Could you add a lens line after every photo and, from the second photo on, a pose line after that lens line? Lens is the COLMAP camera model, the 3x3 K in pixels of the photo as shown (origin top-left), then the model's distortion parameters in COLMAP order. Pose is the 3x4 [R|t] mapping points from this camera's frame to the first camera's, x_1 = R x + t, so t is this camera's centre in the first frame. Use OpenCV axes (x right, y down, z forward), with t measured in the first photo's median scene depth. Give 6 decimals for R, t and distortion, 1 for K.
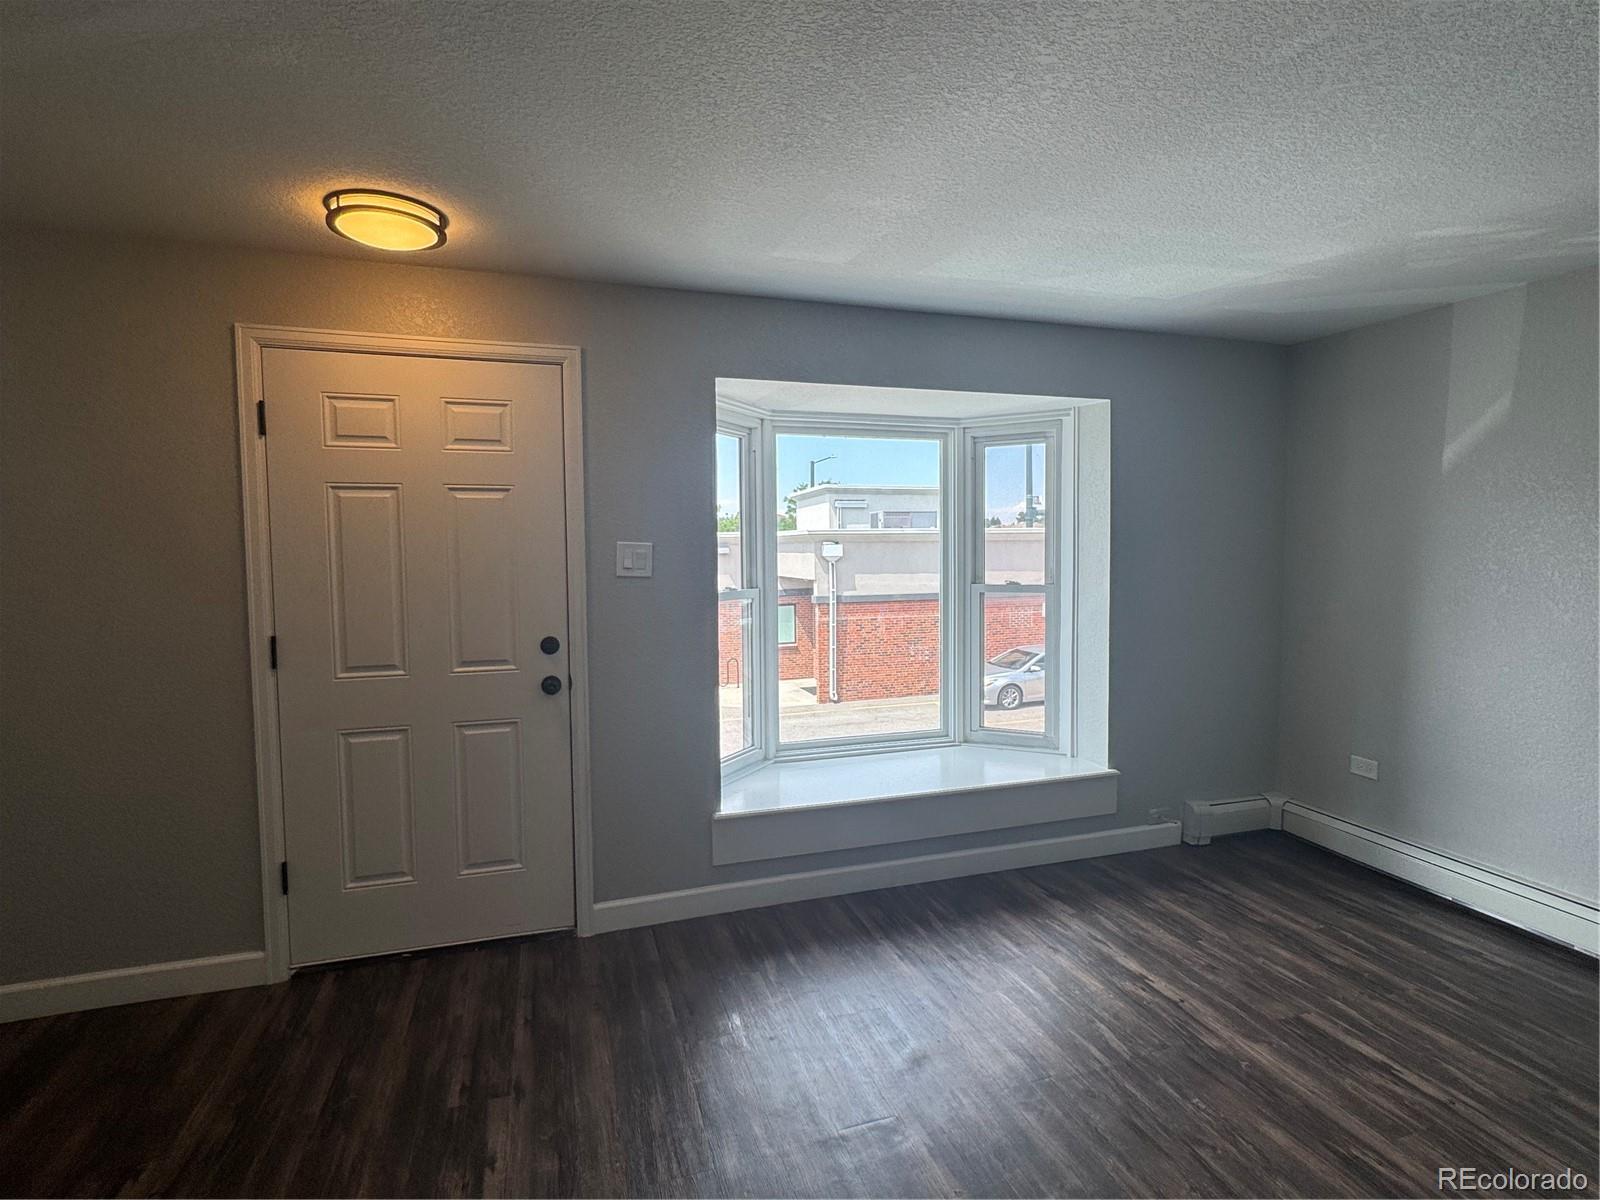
lens RADIAL K [[791.8, 0, 800.0], [0, 791.8, 600.0], [0, 0, 1]] dist [0.000020, -0.000097]
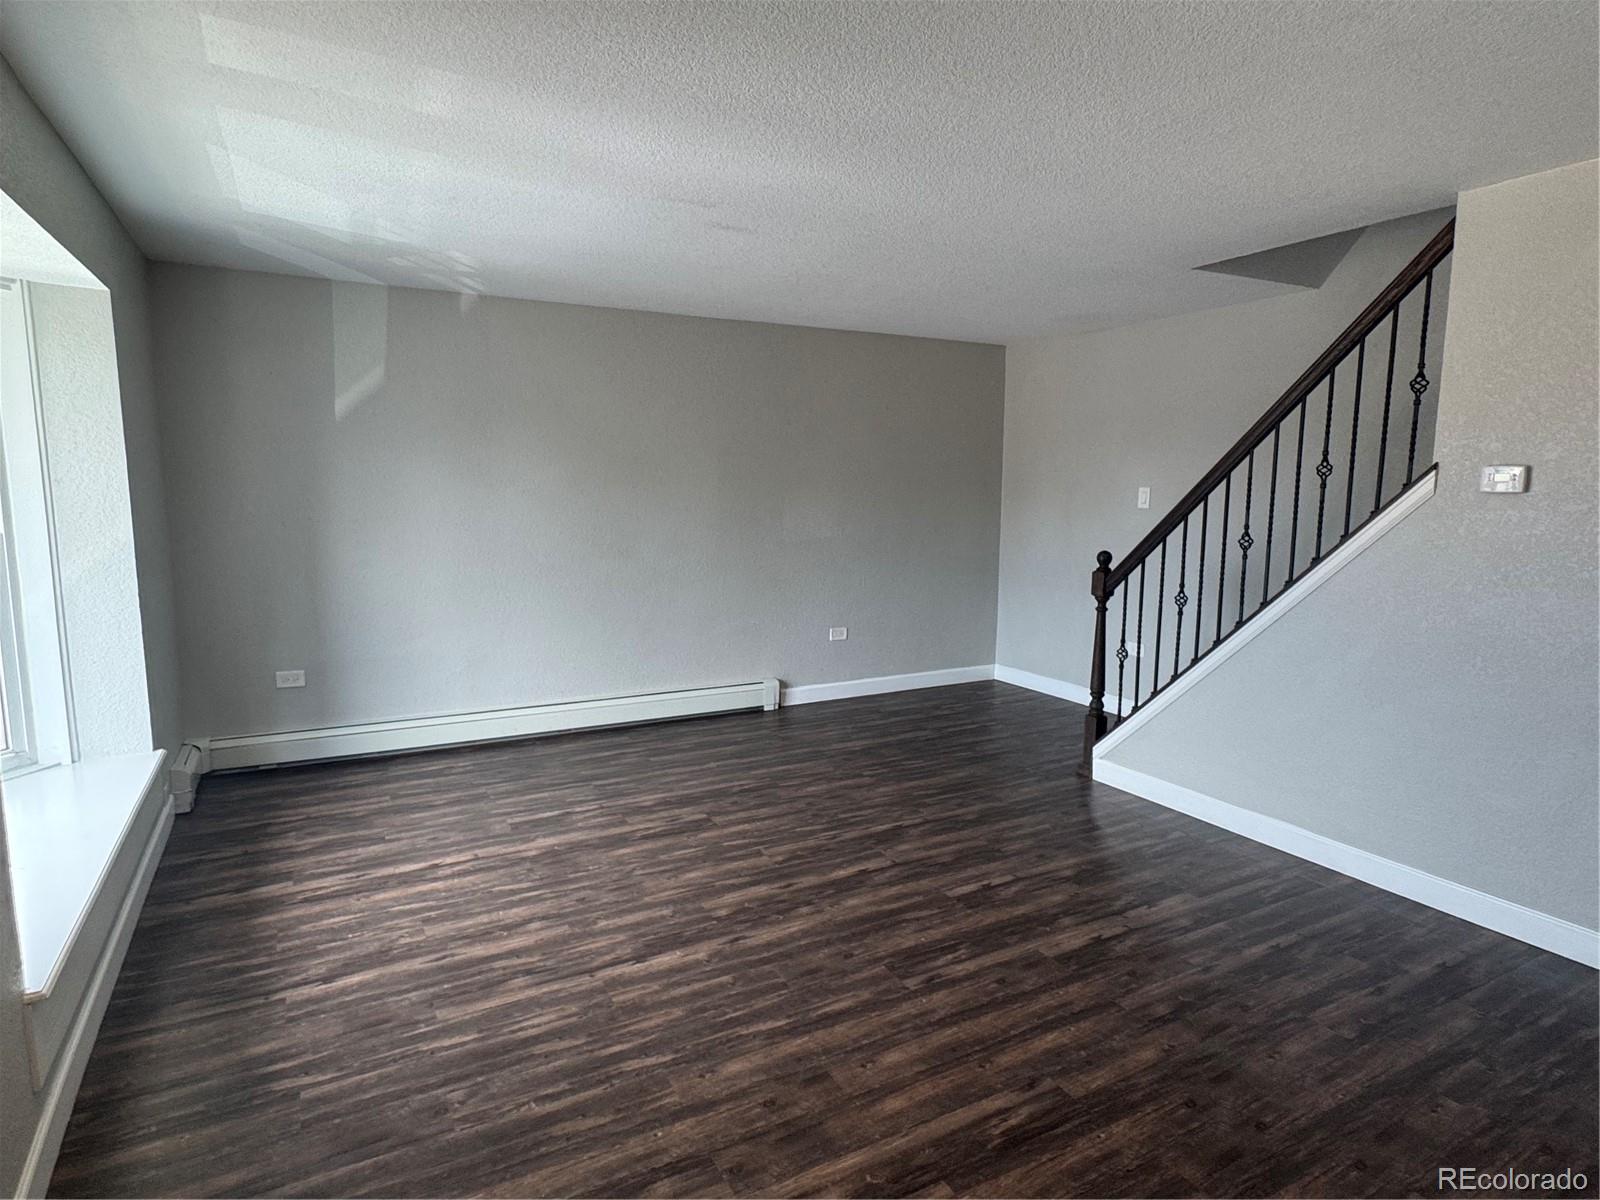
lens RADIAL K [[930.7, 0, 800.0], [0, 930.7, 600.0], [0, 0, 1]] dist [-0.005808, -0.000647]
pose [[-0.192323, -0.122936, 0.973601, -0.835449], [0.063370, 0.988496, 0.137335, -0.039227], [-0.979283, 0.088109, -0.182320, 0.647929]]
